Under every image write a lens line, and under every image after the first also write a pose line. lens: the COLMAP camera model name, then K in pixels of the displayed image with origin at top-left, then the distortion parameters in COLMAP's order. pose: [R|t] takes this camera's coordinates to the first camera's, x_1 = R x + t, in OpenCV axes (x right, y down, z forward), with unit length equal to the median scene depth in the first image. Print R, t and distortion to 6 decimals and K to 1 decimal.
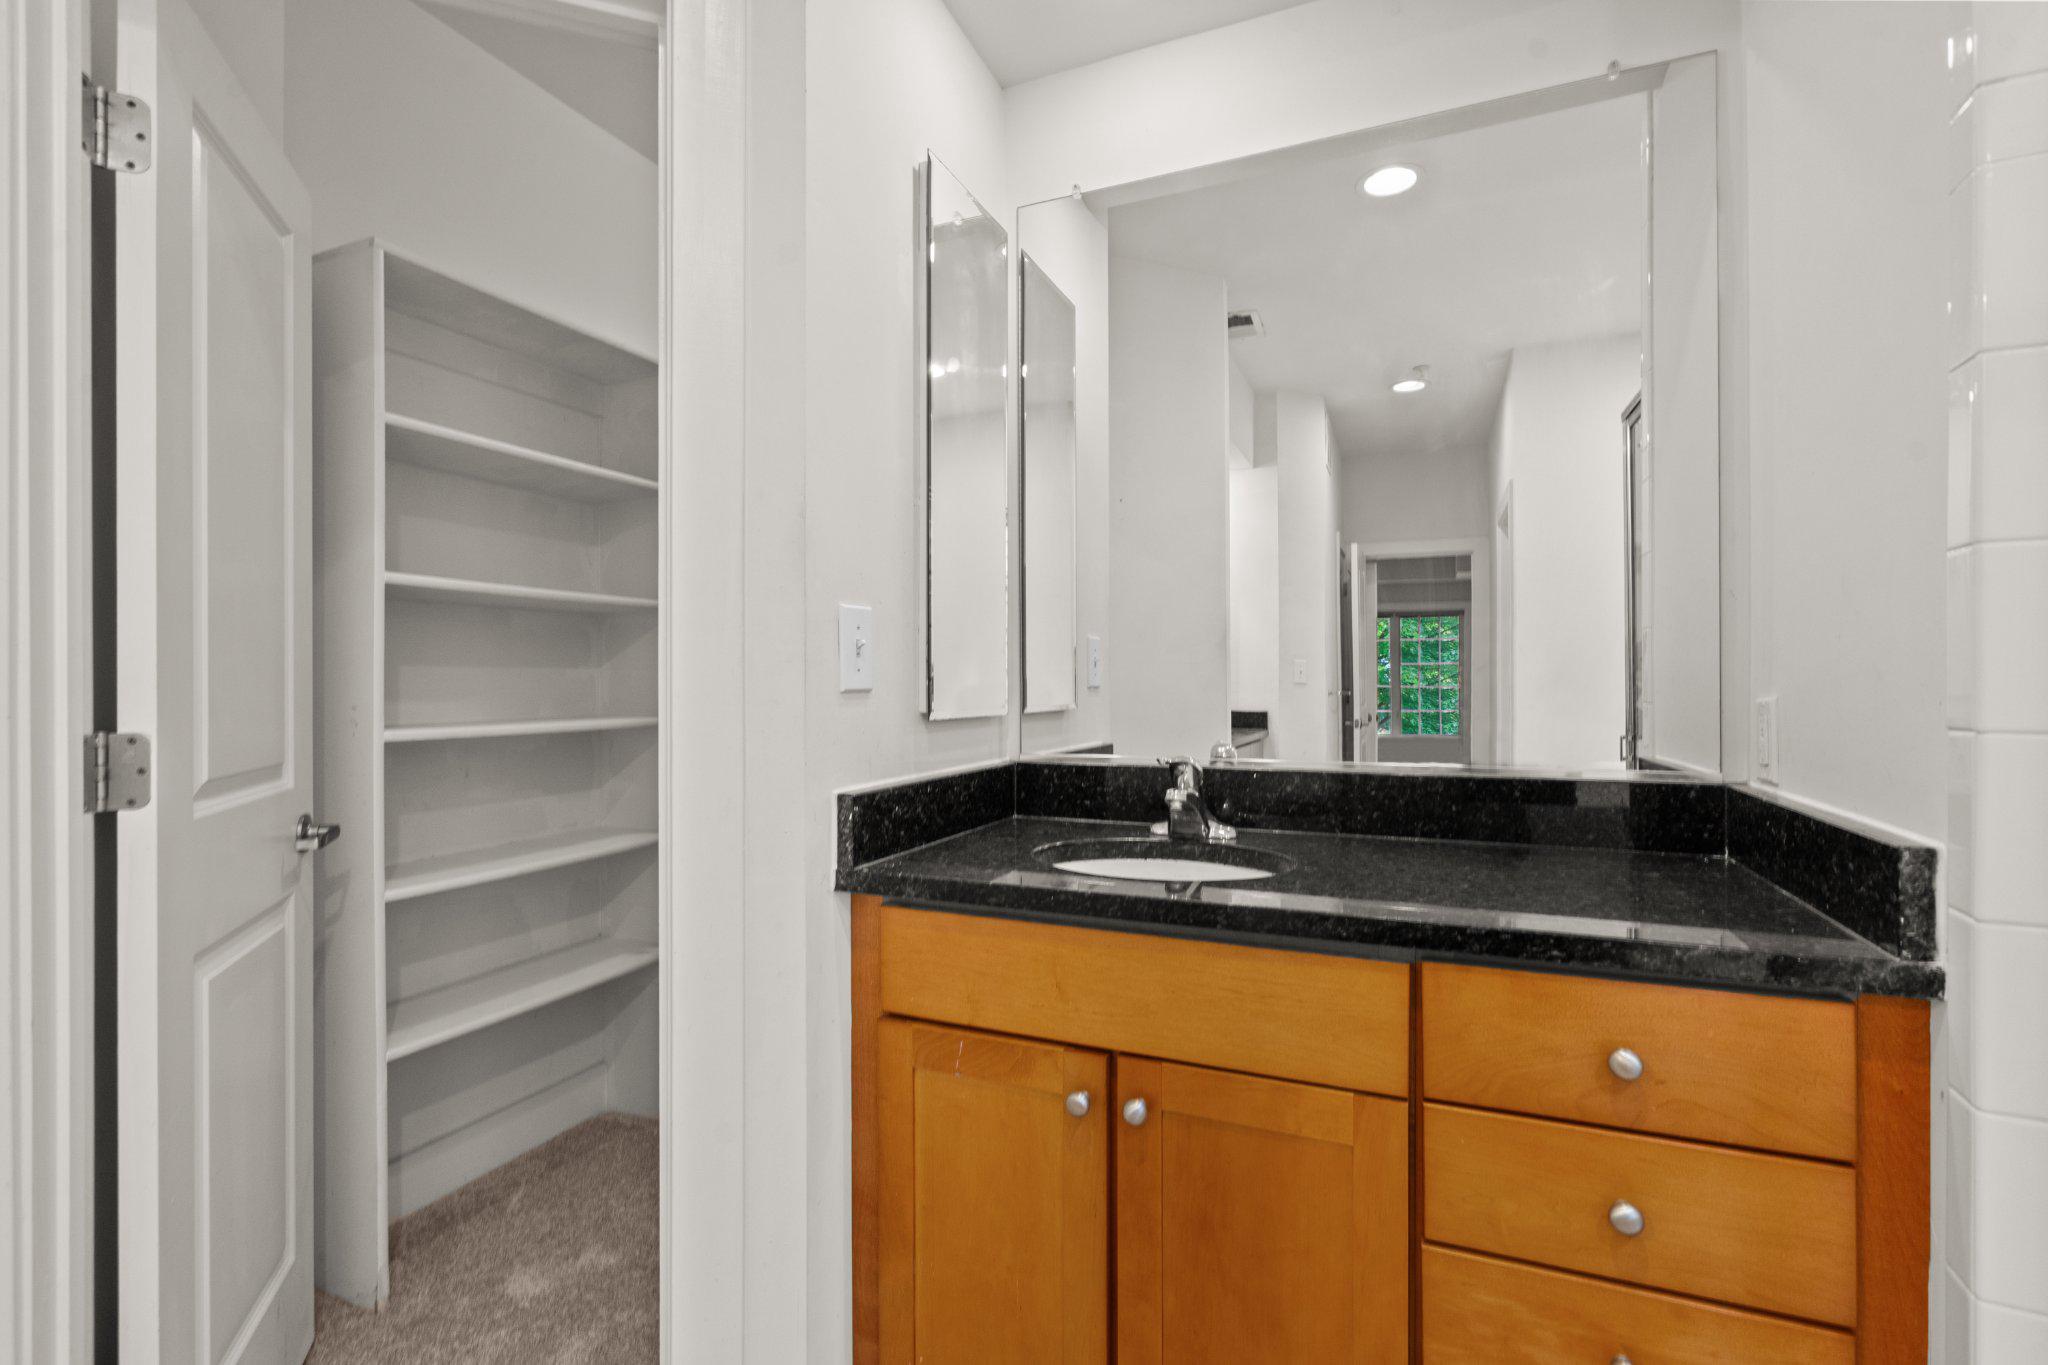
lens RADIAL K [[927.1, 0, 1024.7], [0, 927.1, 686.8], [0, 0, 1]] dist [-0.001851, 0.001017]
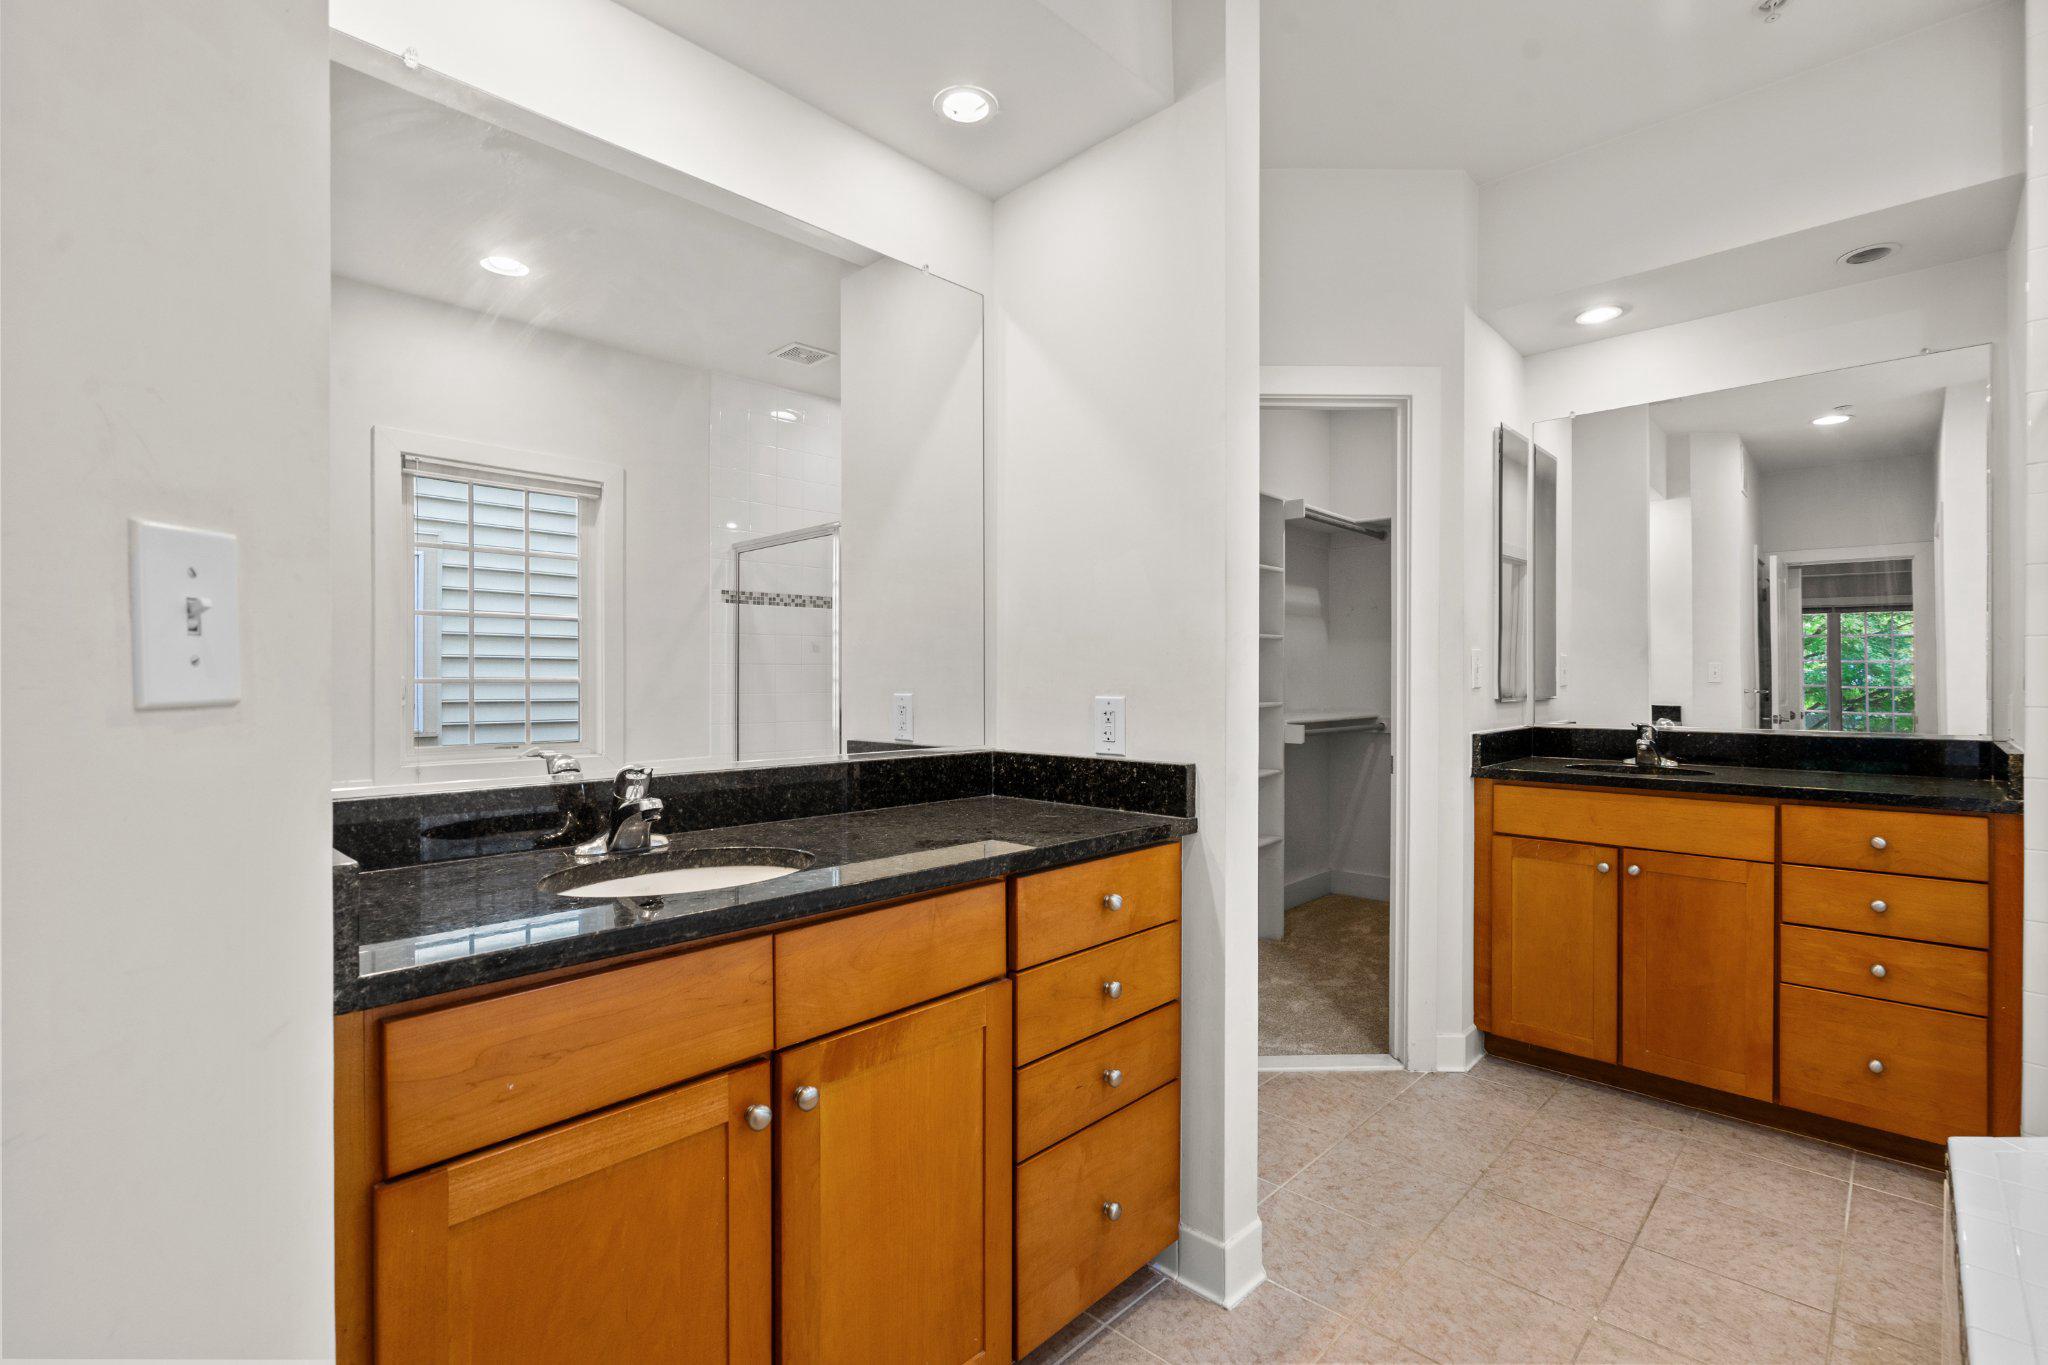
lens RADIAL K [[927.1, 0, 1019.2], [0, 927.1, 675.9], [0, 0, 1]] dist [-0.001851, 0.001017]
pose [[0.938651, 0.003261, -0.344854, -0.461745], [-0.005330, 0.999973, -0.005054, -0.007628], [0.344828, 0.006582, 0.938643, -1.500976]]
